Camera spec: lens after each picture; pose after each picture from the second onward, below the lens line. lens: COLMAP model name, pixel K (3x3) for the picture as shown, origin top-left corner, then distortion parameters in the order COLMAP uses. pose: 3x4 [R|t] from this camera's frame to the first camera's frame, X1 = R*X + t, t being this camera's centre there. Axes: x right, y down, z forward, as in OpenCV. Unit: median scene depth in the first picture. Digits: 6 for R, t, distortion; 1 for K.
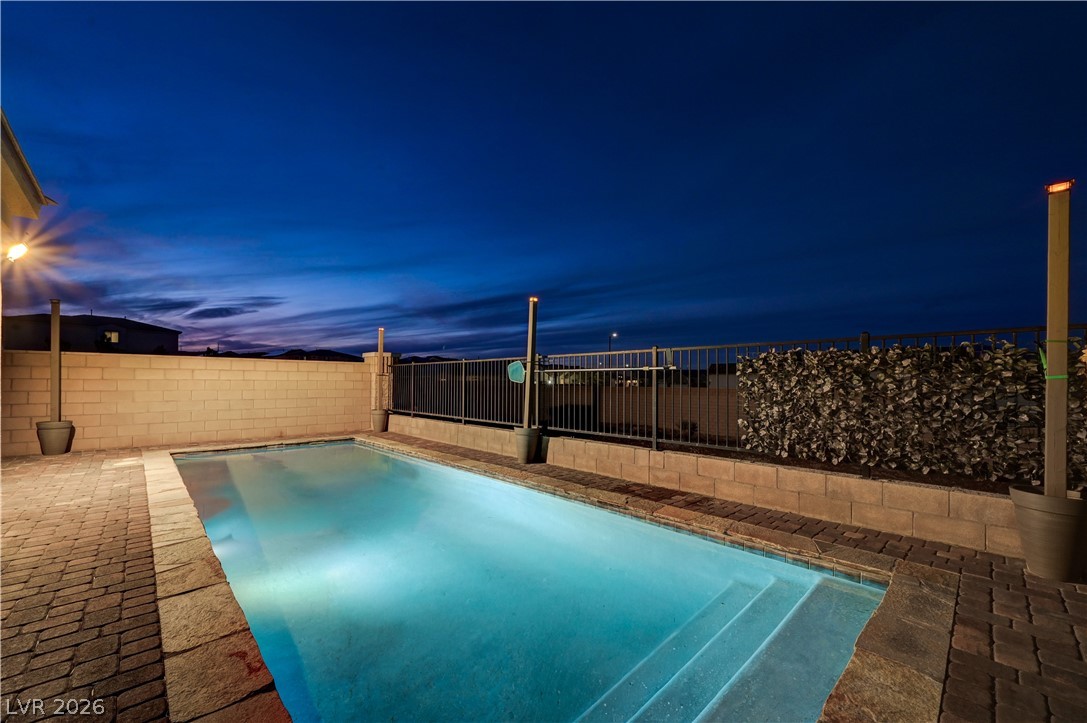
lens RADIAL K [[433.8, 0, 546.0], [0, 433.8, 379.0], [0, 0, 1]] dist [-0.001061, -0.000055]
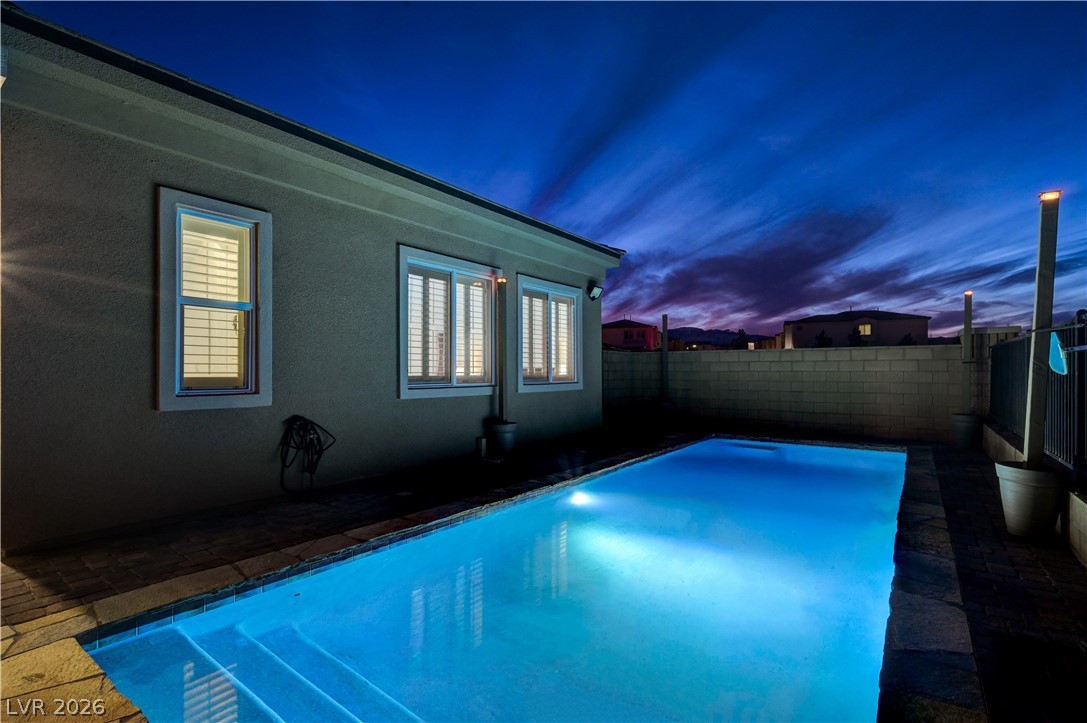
lens RADIAL K [[497.1, 0, 546.5], [0, 497.1, 370.0], [0, 0, 1]] dist [0.000827, -0.000307]
pose [[0.169754, -0.006778, -0.985463, 0.410645], [0.007886, 0.999954, -0.005520, 0.002047], [0.985455, -0.006834, 0.169800, 0.369973]]
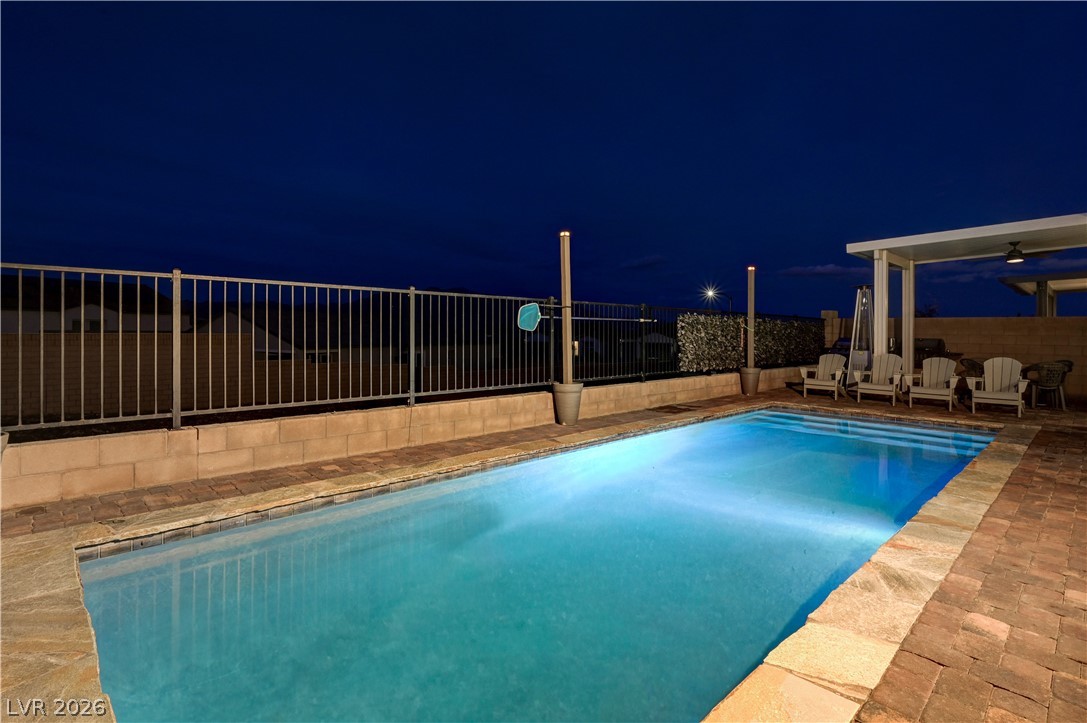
lens RADIAL K [[535.0, 0, 534.9], [0, 535.0, 331.9], [0, 0, 1]] dist [0.001751, 0.000240]
pose [[-0.000705, -0.003186, 0.999995, -1.092287], [-0.014958, 0.999883, 0.003175, 0.007432], [-0.999888, -0.014956, -0.000752, 1.060711]]
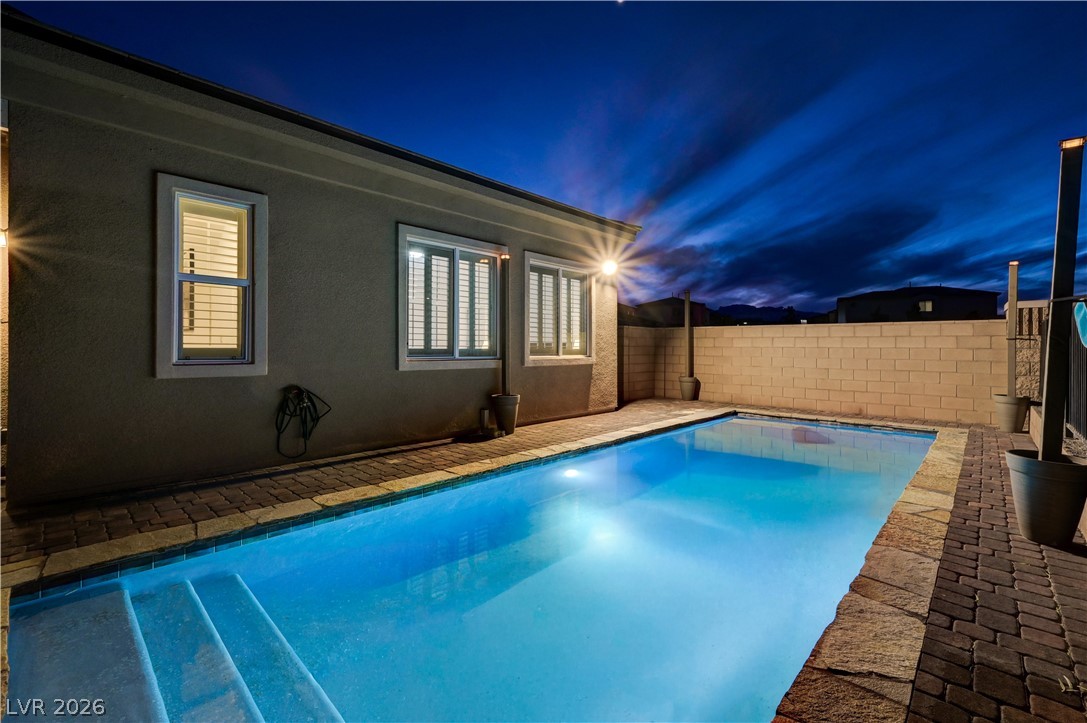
lens RADIAL K [[468.0, 0, 544.3], [0, 468.0, 346.6], [0, 0, 1]] dist [-0.000298, 0.000284]
pose [[0.051576, -0.004495, -0.998659, 0.381734], [0.001311, 0.999989, -0.004434, 0.006088], [0.998668, -0.001081, 0.051581, 0.486522]]
